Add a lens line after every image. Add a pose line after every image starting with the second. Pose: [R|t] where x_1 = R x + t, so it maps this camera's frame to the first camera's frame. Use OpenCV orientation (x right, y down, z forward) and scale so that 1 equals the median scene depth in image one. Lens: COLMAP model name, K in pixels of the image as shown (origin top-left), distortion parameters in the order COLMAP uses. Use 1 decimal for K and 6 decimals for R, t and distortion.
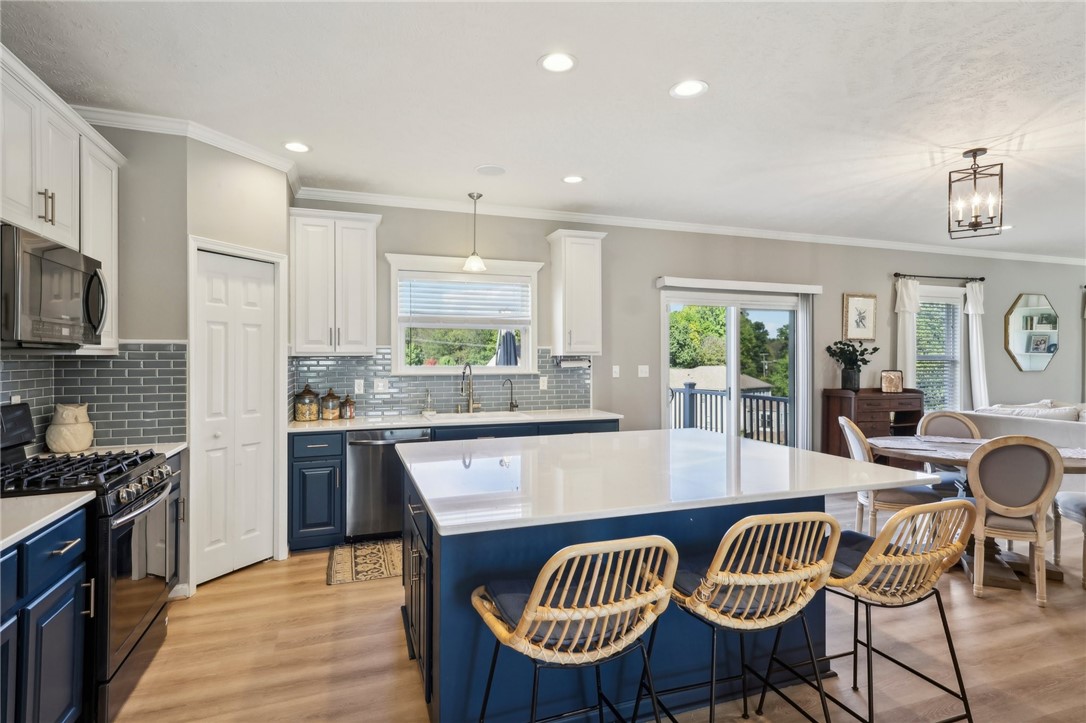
lens RADIAL K [[562.5, 0, 537.4], [0, 562.5, 360.3], [0, 0, 1]] dist [-0.004116, 0.005675]
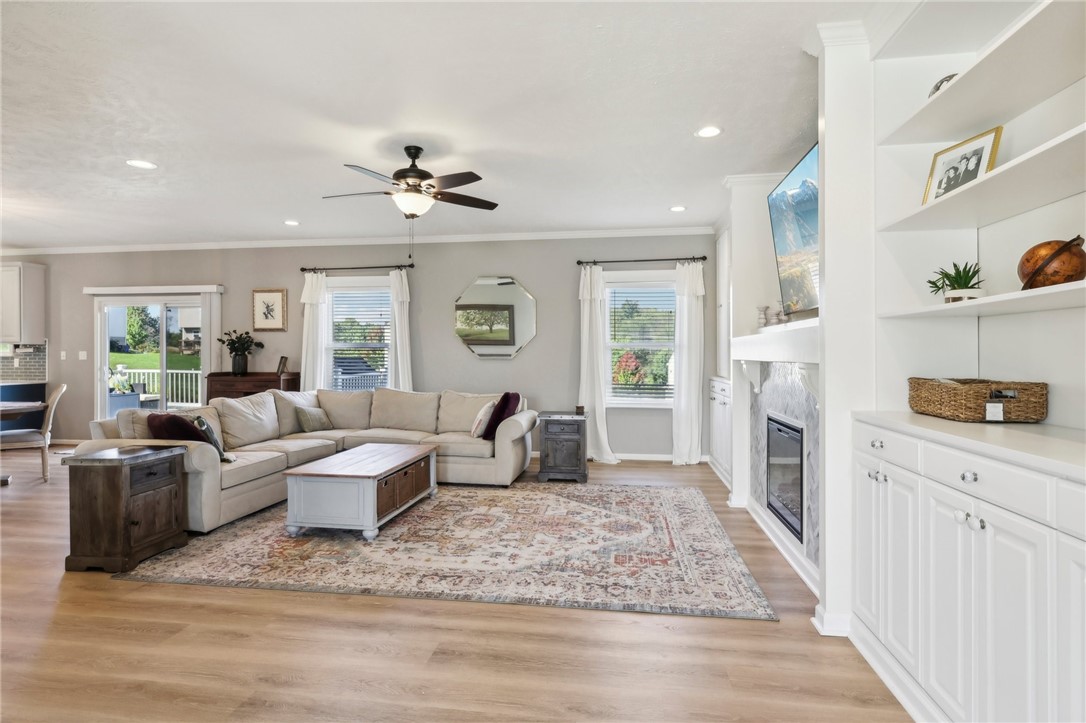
lens RADIAL K [[562.5, 0, 537.9], [0, 562.5, 355.7], [0, 0, 1]] dist [-0.004116, 0.005675]
pose [[0.878259, 0.002693, -0.478178, 2.327343], [-0.002499, 0.999996, 0.001041, 0.019540], [0.478179, 0.000281, 0.878263, 0.390379]]
